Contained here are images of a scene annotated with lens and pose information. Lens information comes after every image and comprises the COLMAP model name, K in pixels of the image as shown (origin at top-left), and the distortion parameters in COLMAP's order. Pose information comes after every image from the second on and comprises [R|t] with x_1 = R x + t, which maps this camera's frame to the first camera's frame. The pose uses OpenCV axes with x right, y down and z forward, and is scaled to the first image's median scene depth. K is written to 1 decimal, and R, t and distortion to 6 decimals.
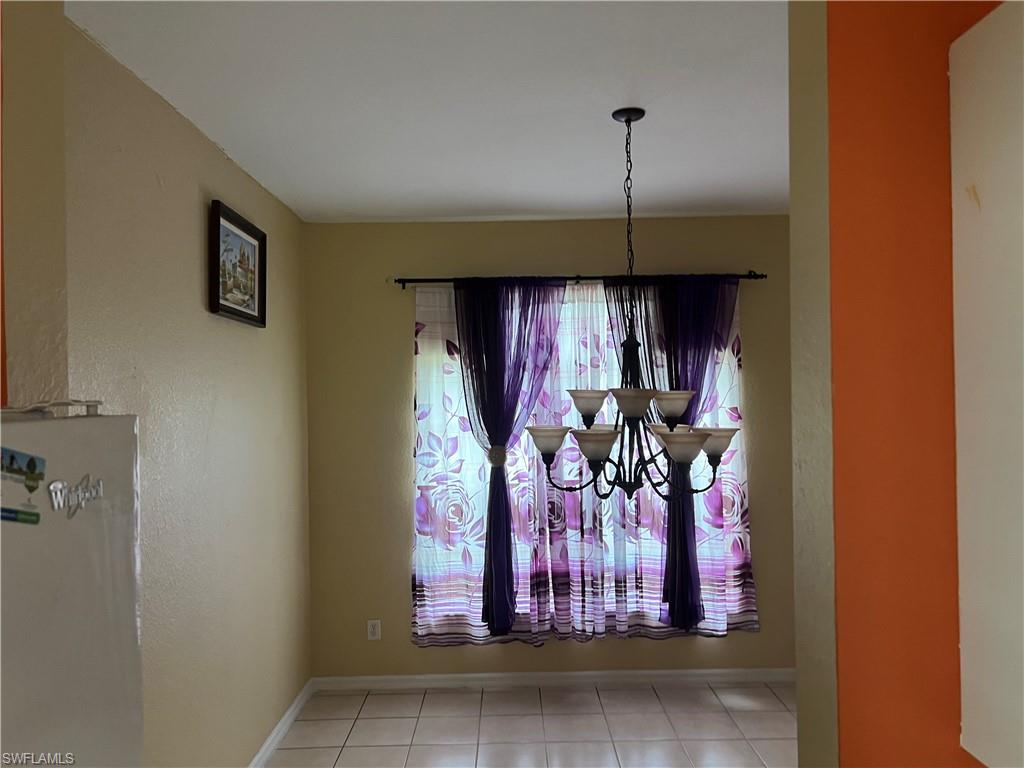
lens RADIAL K [[763.5, 0, 509.1], [0, 763.5, 390.0], [0, 0, 1]] dist [0.022345, -0.001928]
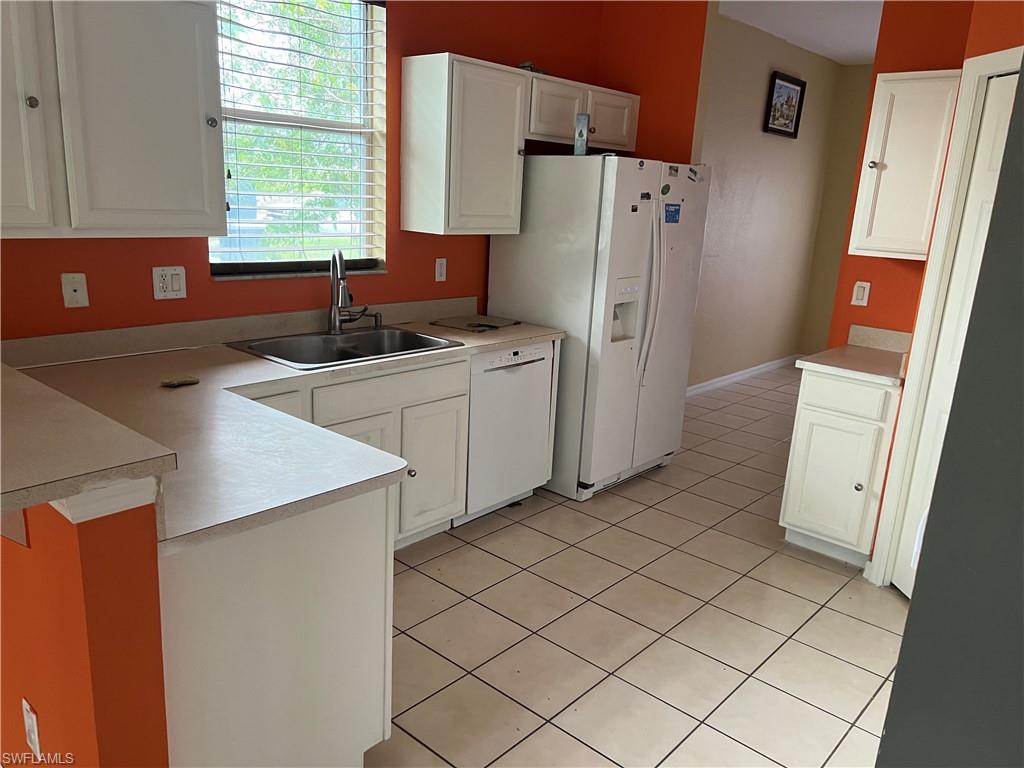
lens RADIAL K [[763.5, 0, 509.1], [0, 763.5, 390.0], [0, 0, 1]] dist [0.022345, -0.001928]
pose [[0.736001, 0.219695, -0.640341, 0.377815], [-0.053531, 0.961803, 0.268457, 0.030142], [0.674861, -0.163306, 0.719649, -0.682606]]
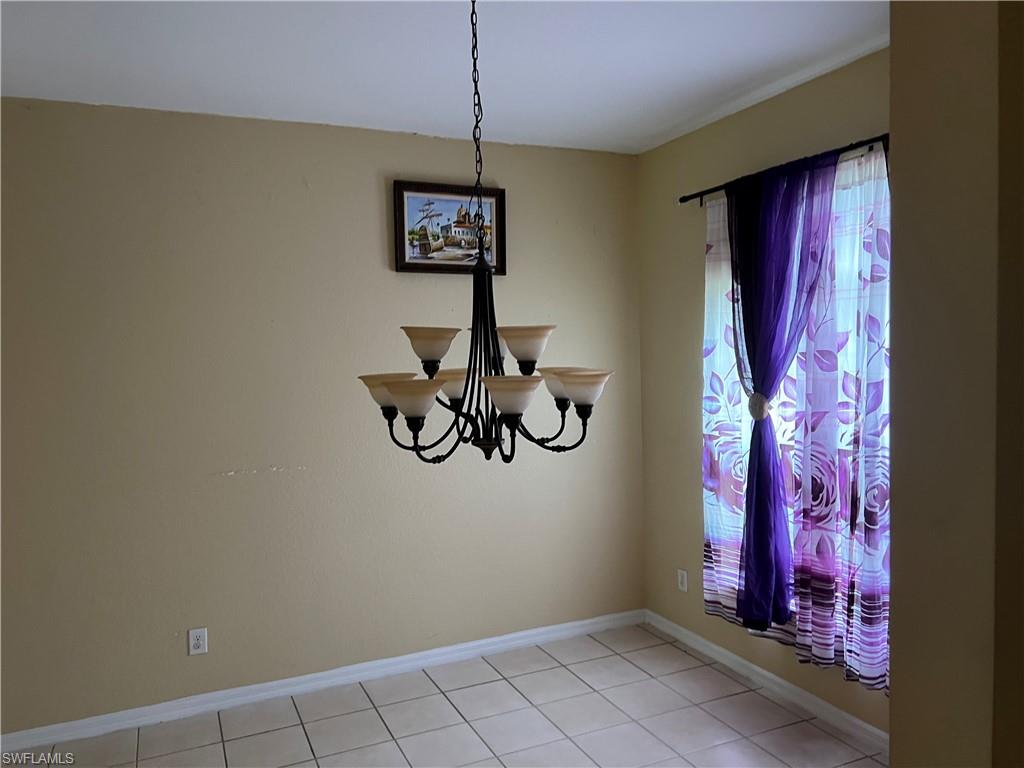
lens RADIAL K [[752.5, 0, 508.7], [0, 752.5, 405.0], [0, 0, 1]] dist [0.008665, 0.001026]
pose [[0.397644, 0.069602, -0.914896, 0.583131], [0.030923, 0.995536, 0.089177, 0.008793], [0.917019, -0.063752, 0.393716, 0.459611]]
